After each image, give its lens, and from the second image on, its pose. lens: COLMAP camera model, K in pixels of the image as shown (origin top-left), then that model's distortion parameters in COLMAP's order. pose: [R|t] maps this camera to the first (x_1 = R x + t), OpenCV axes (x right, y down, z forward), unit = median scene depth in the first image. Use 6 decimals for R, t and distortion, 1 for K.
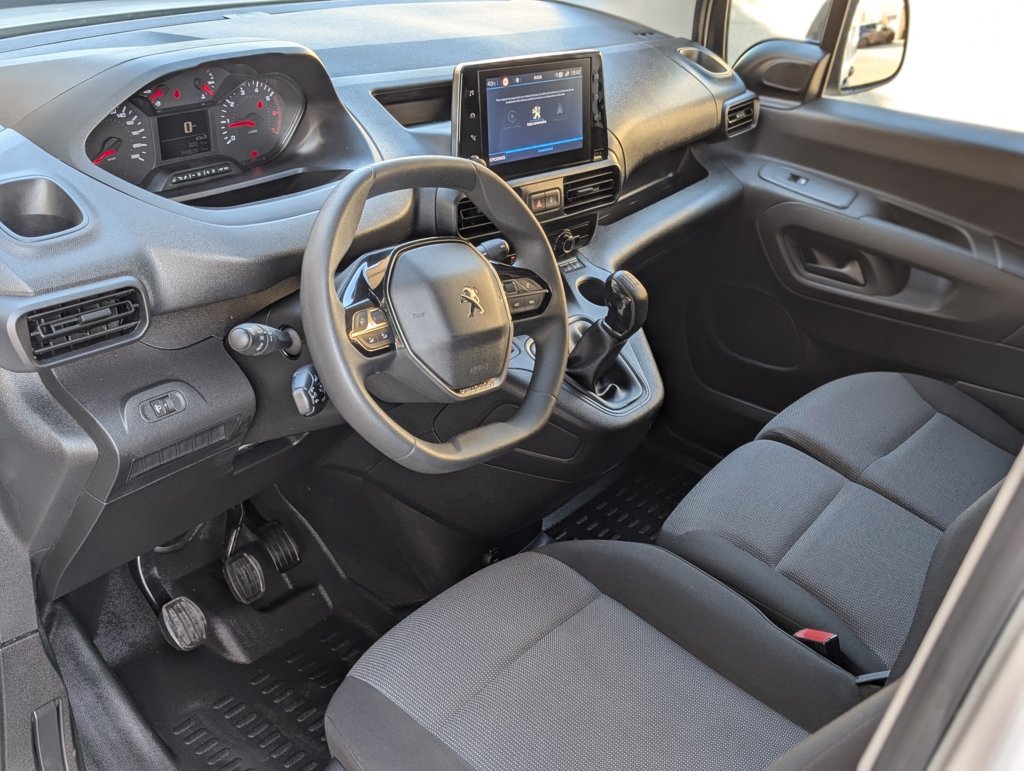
lens RADIAL K [[1106.4, 0, 504.1], [0, 1106.4, 379.5], [0, 0, 1]] dist [0.014899, 0.000000]
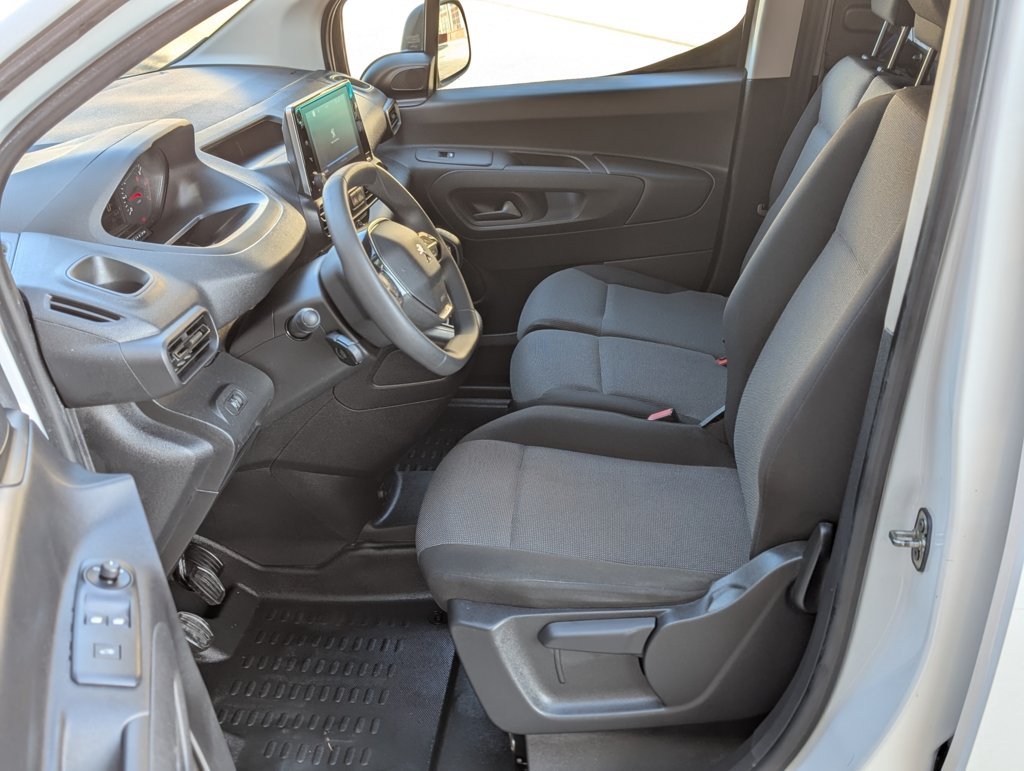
lens RADIAL K [[1106.4, 0, 505.9], [0, 1106.4, 388.3], [0, 0, 1]] dist [0.014899, 0.000000]
pose [[0.830110, -0.340169, 0.441817, -0.473234], [0.353276, 0.933885, 0.055274, 0.037785], [-0.431409, 0.110200, 0.895401, -0.216027]]
